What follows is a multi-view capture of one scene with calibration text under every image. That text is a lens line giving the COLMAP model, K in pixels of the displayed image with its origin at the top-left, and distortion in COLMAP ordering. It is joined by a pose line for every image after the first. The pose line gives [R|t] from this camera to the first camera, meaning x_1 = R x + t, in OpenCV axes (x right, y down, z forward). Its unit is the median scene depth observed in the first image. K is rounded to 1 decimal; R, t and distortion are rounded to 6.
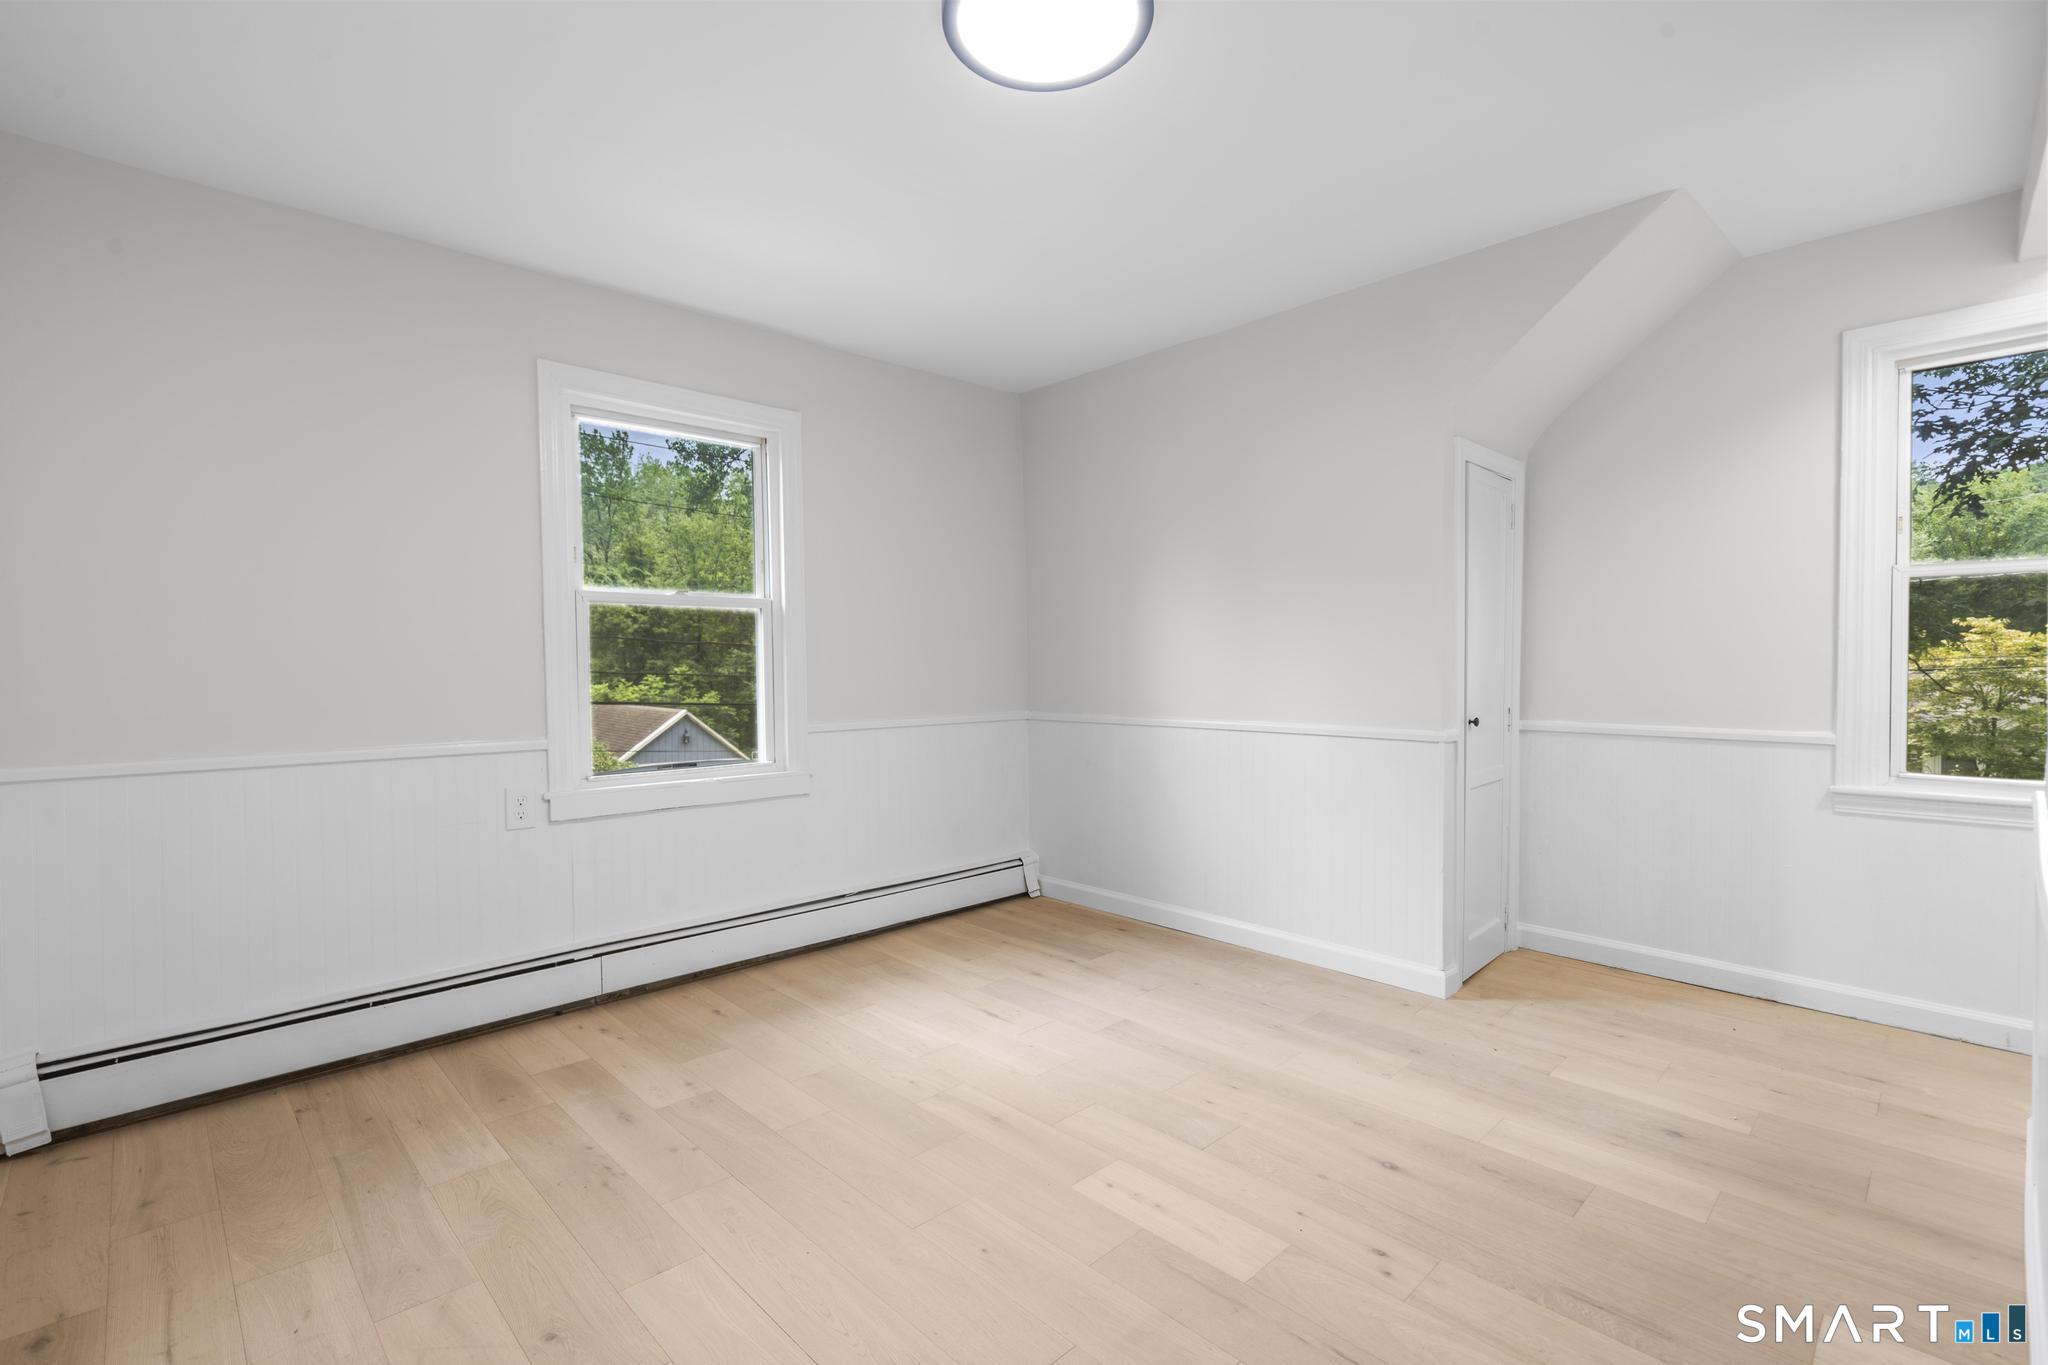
lens RADIAL K [[924.3, 0, 1015.1], [0, 924.3, 681.3], [0, 0, 1]] dist [-0.005618, 0.002927]
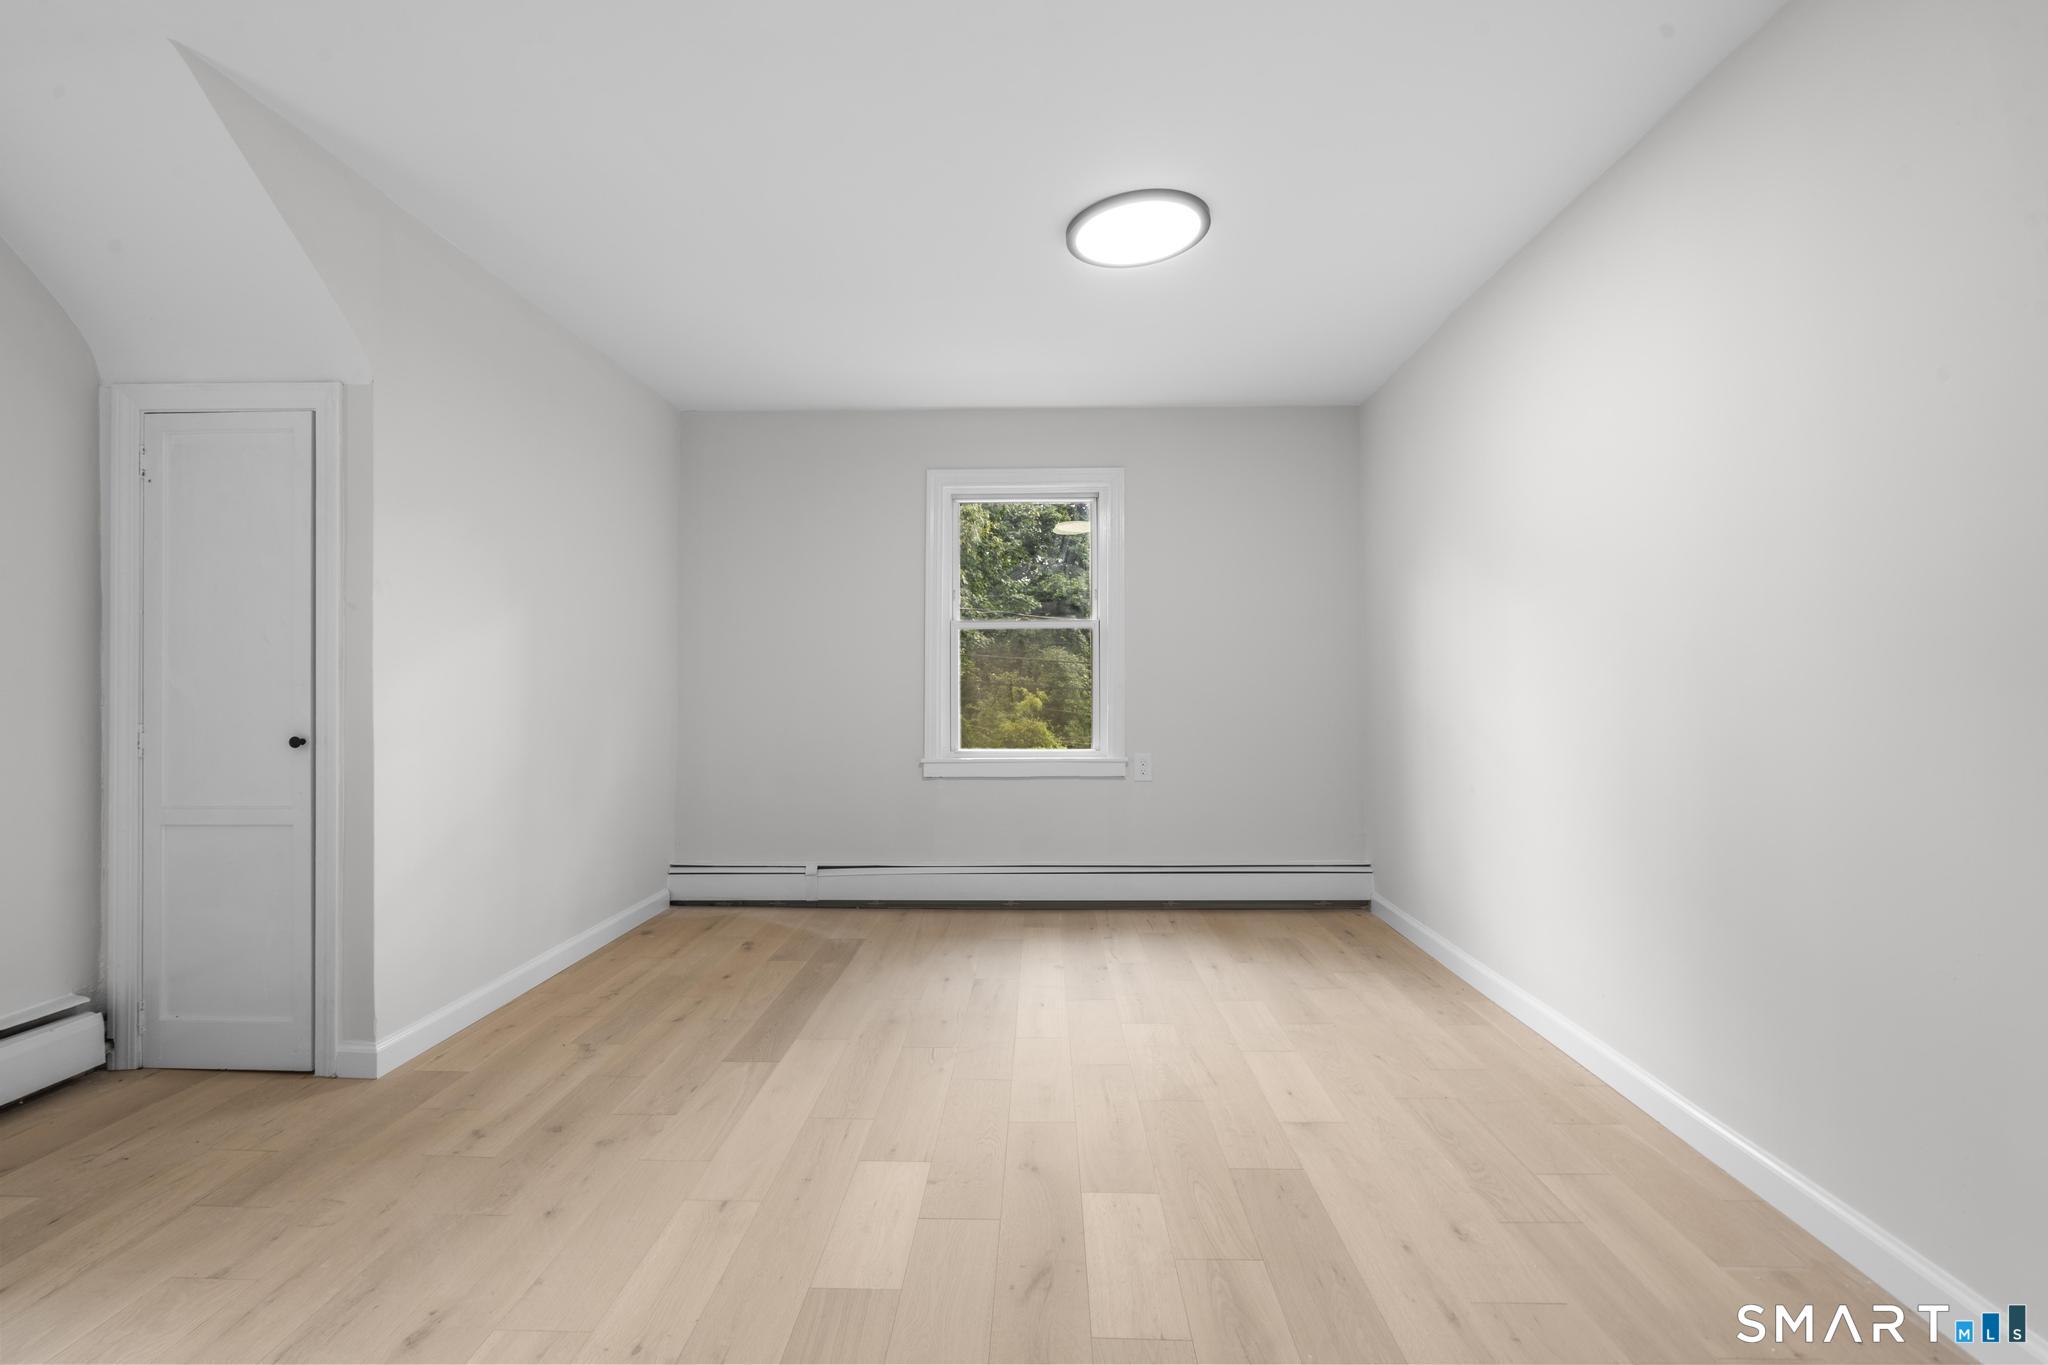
lens RADIAL K [[924.3, 0, 1018.8], [0, 924.3, 679.7], [0, 0, 1]] dist [-0.005618, 0.002927]
pose [[0.689871, 0.003511, -0.723924, 0.676999], [-0.014353, 0.999858, -0.008829, 0.005070], [0.723790, 0.016481, 0.689823, 0.067084]]
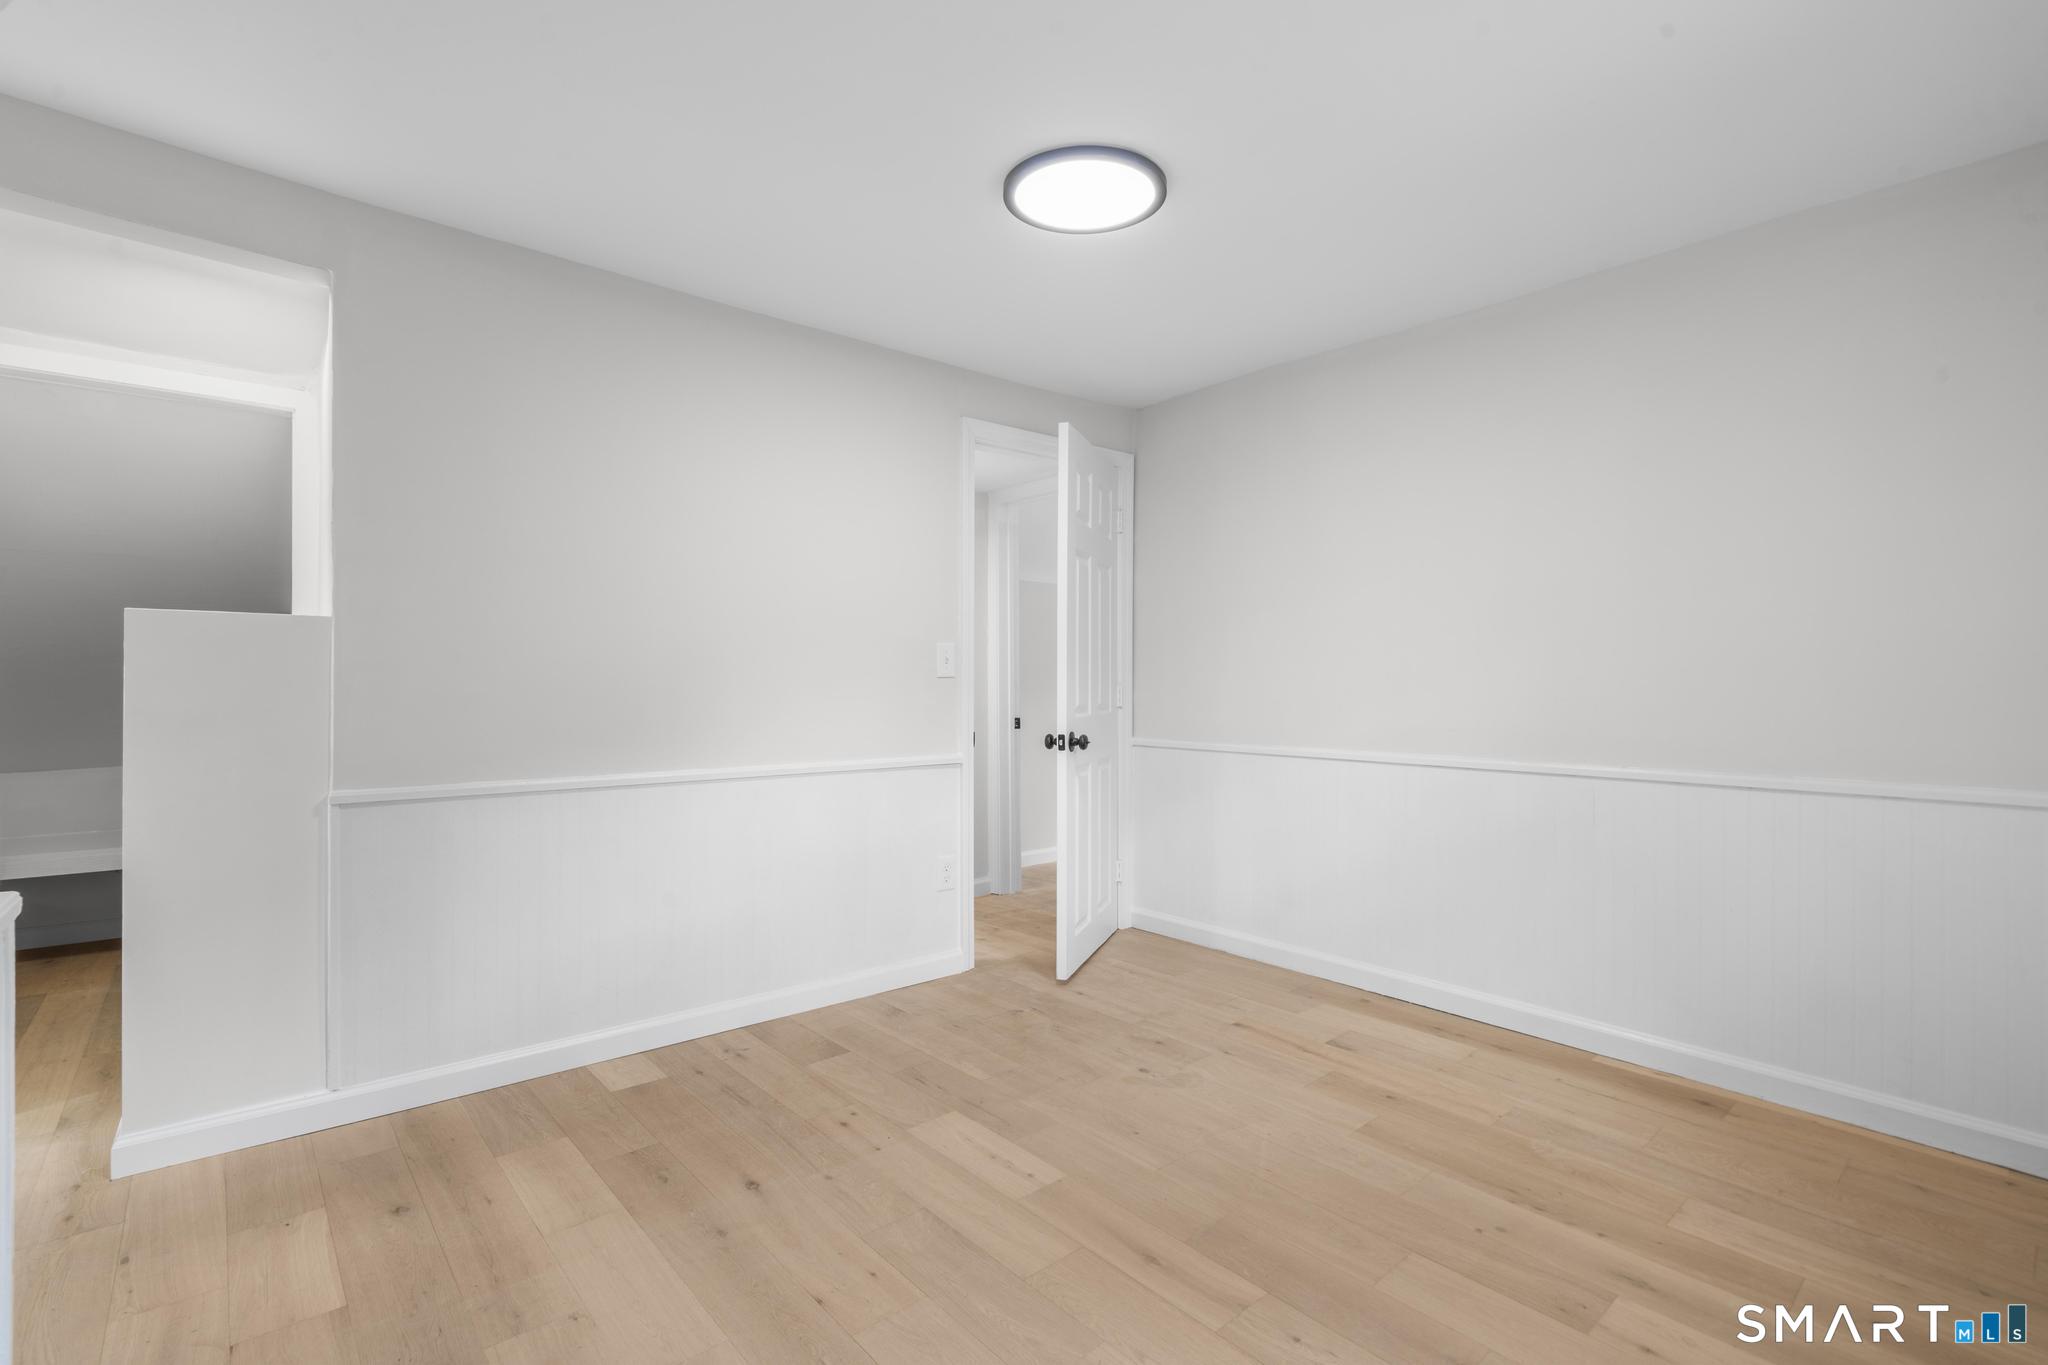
lens RADIAL K [[924.3, 0, 1011.4], [0, 924.3, 673.9], [0, 0, 1]] dist [-0.005618, 0.002927]
pose [[-0.998685, 0.005222, 0.051000, 0.043341], [0.005551, 0.999965, 0.006306, -0.031745], [-0.050965, 0.006580, -0.998679, 1.359027]]
